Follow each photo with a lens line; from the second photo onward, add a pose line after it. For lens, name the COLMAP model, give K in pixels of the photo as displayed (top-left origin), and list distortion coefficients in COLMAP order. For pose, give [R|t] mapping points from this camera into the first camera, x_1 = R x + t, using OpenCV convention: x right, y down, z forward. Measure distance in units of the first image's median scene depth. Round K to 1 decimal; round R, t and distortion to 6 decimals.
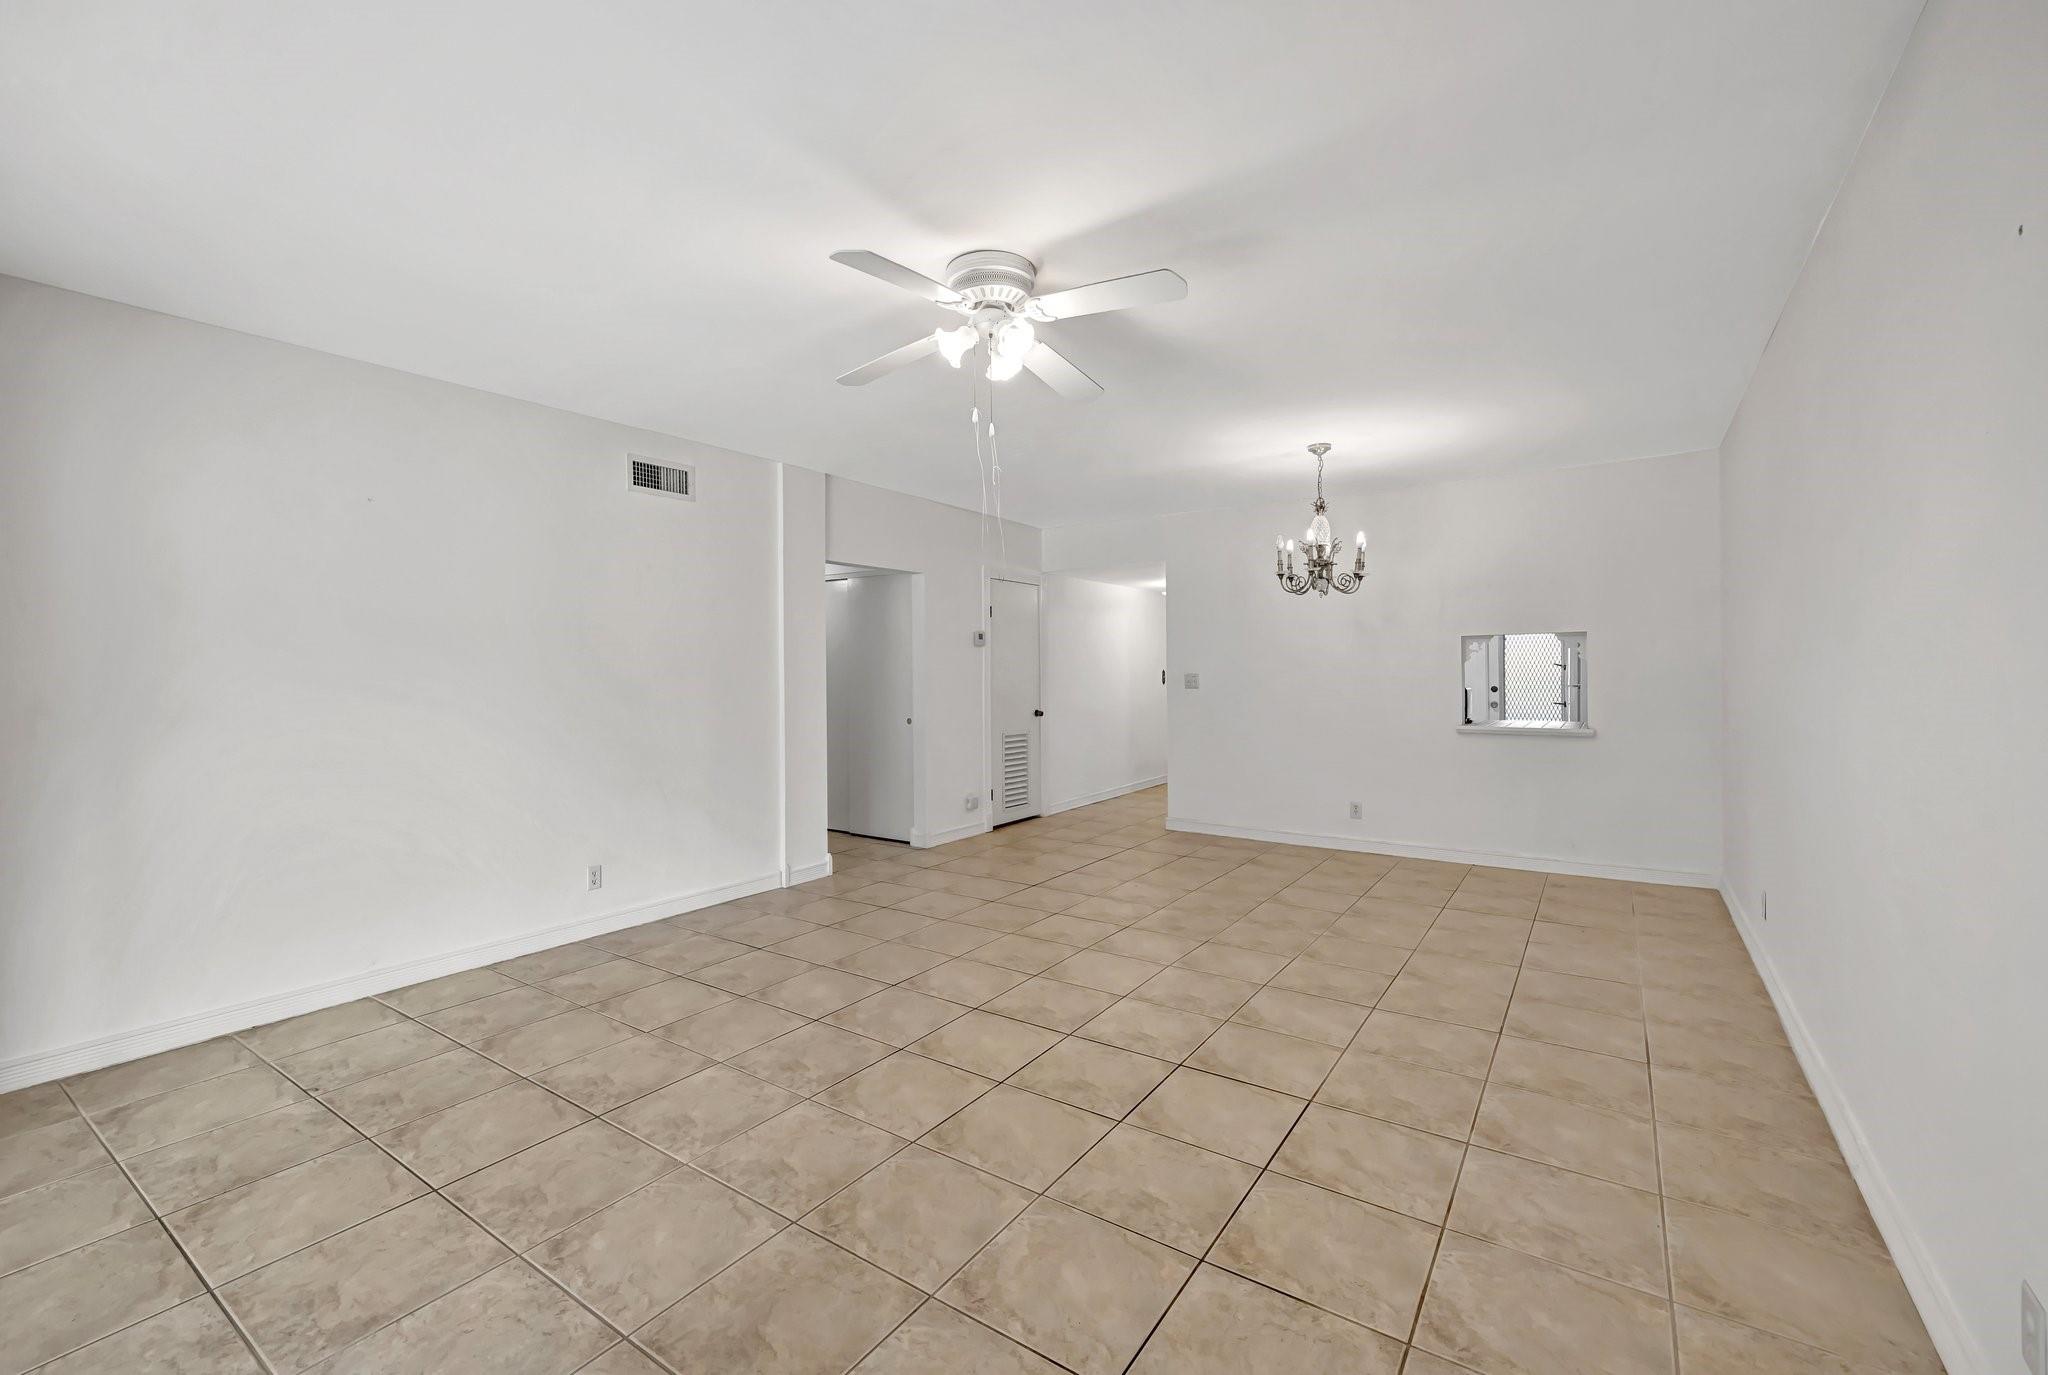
lens RADIAL K [[872.7, 0, 991.4], [0, 872.7, 682.0], [0, 0, 1]] dist [-0.003140, -0.000295]
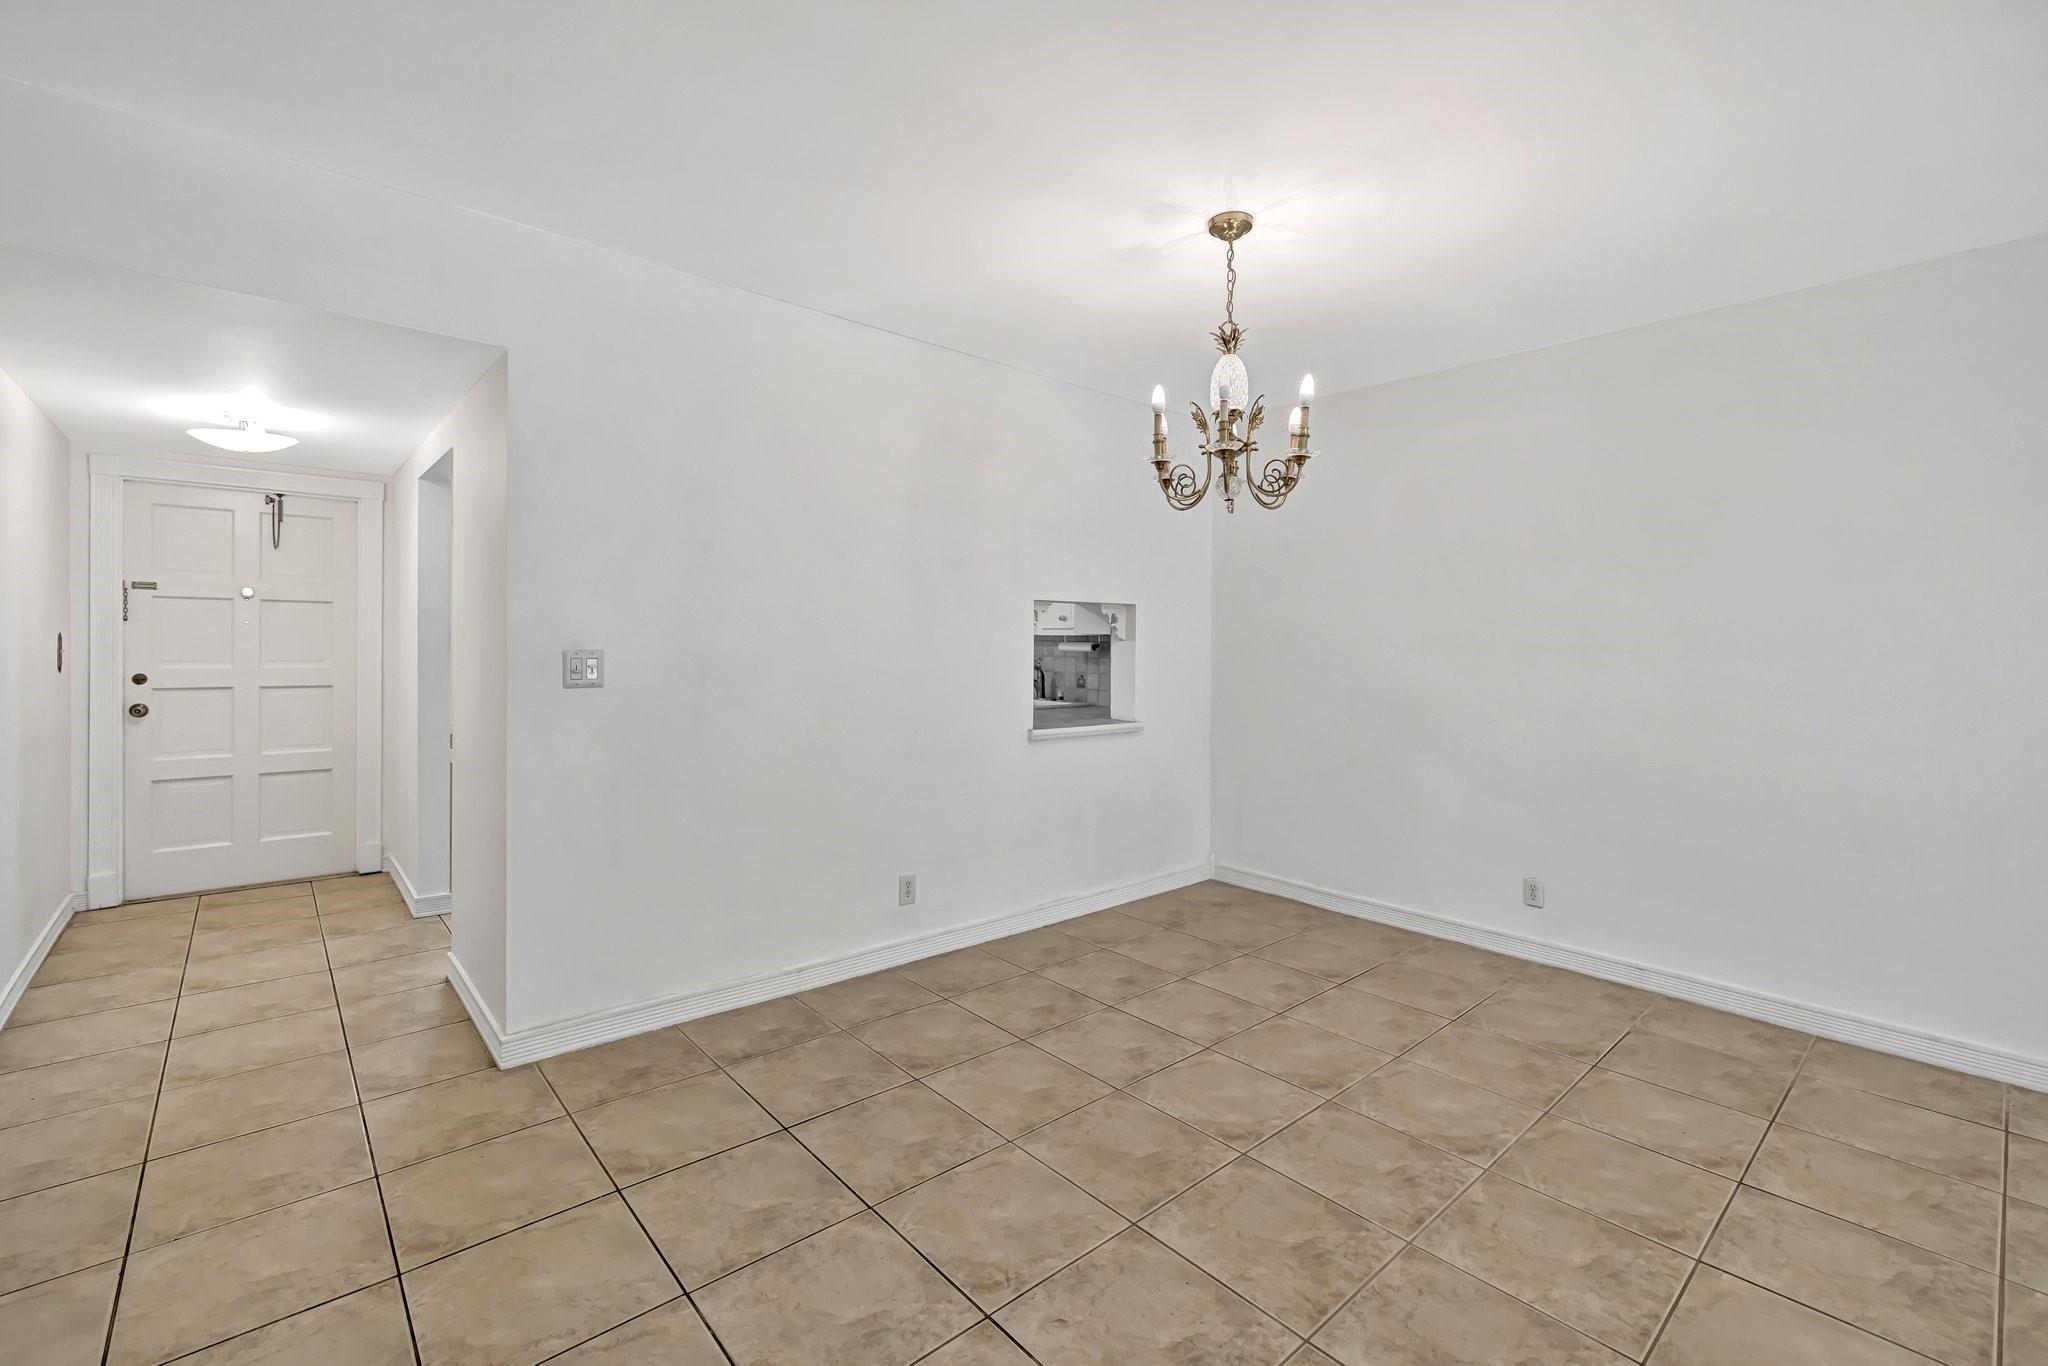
lens RADIAL K [[863.8, 0, 1013.9], [0, 863.8, 652.2], [0, 0, 1]] dist [0.000128, -0.000109]
pose [[0.228939, 0.000524, 0.973441, -0.278572], [-0.000239, 1.000000, -0.000482, -0.022186], [-0.973441, -0.000123, 0.228939, 1.782586]]
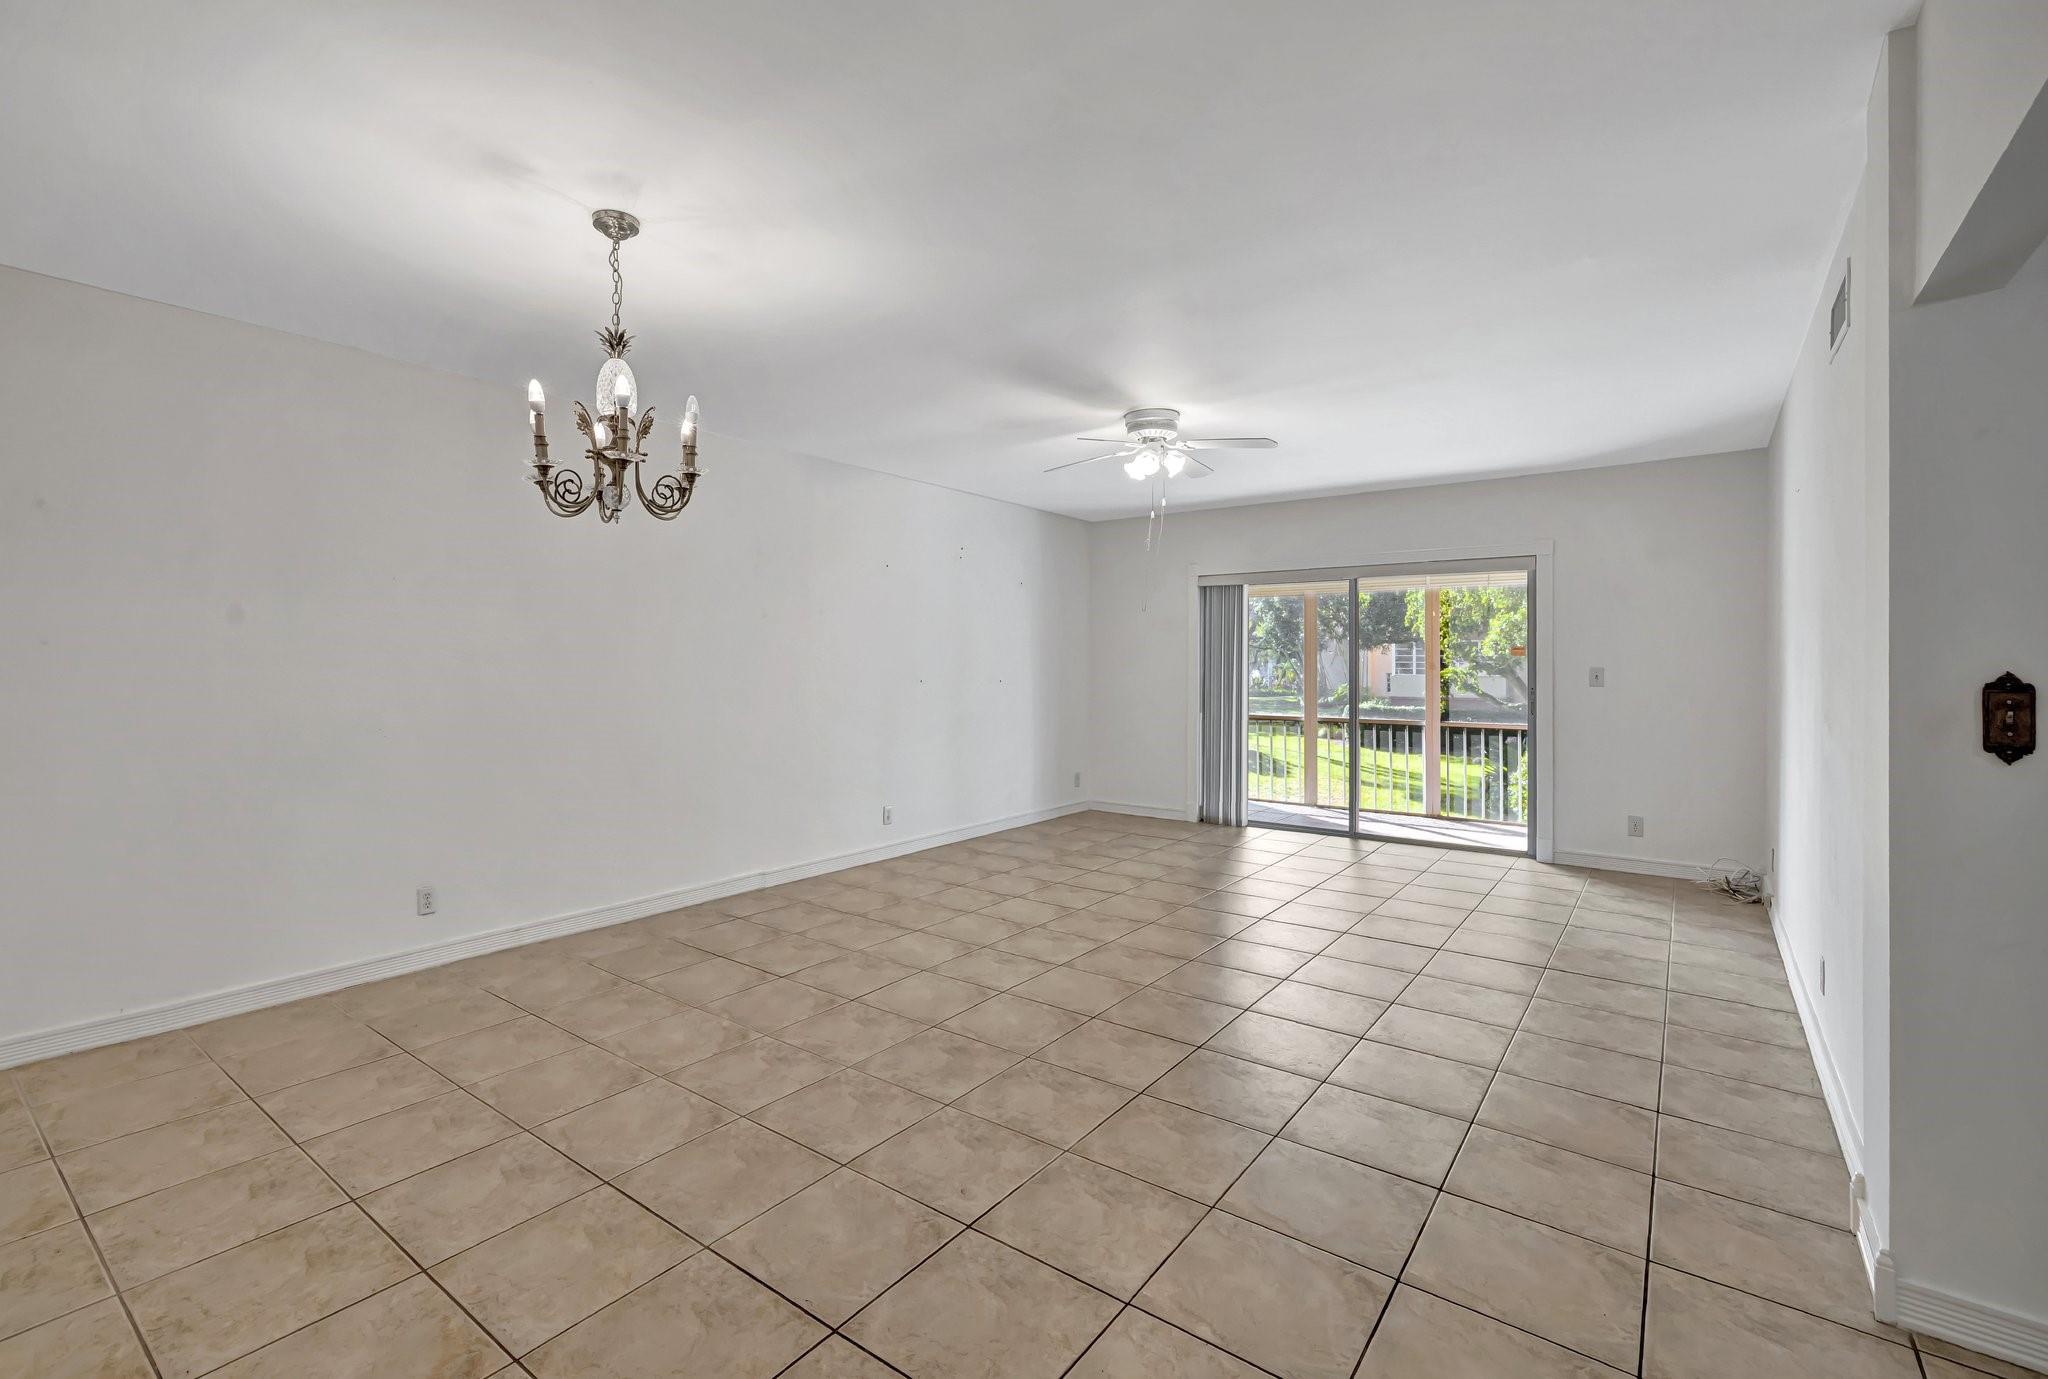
lens RADIAL K [[926.0, 0, 988.5], [0, 926.0, 674.2], [0, 0, 1]] dist [-0.009254, -0.000605]
pose [[-0.999661, 0.002528, 0.025907, 0.267815], [0.003193, 0.999666, 0.025661, -0.042566], [-0.025834, 0.025735, -0.999335, 2.703153]]
